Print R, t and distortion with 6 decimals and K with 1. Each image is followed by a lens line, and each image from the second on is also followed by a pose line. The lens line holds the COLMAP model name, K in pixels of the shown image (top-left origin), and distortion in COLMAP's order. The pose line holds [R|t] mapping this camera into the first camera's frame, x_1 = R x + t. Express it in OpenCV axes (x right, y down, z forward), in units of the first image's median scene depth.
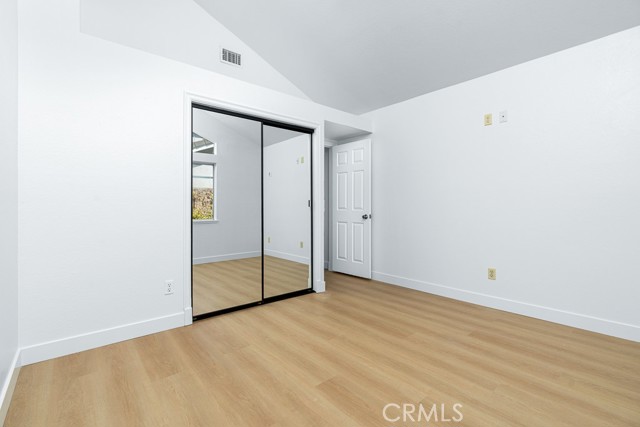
lens RADIAL K [[289.0, 0, 319.6], [0, 289.0, 210.0], [0, 0, 1]] dist [-0.007622, 0.001864]
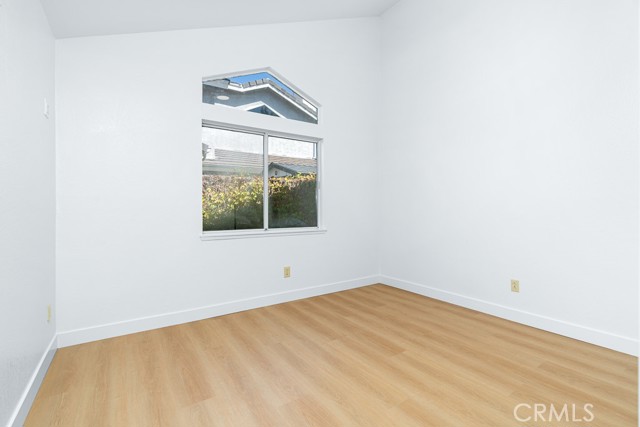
lens RADIAL K [[289.0, 0, 320.2], [0, 289.0, 210.9], [0, 0, 1]] dist [-0.007622, 0.001864]
pose [[-0.994060, 0.002113, 0.108816, 0.221236], [0.004694, 0.999713, 0.023472, -0.061545], [-0.108736, 0.023844, -0.993785, 2.213255]]
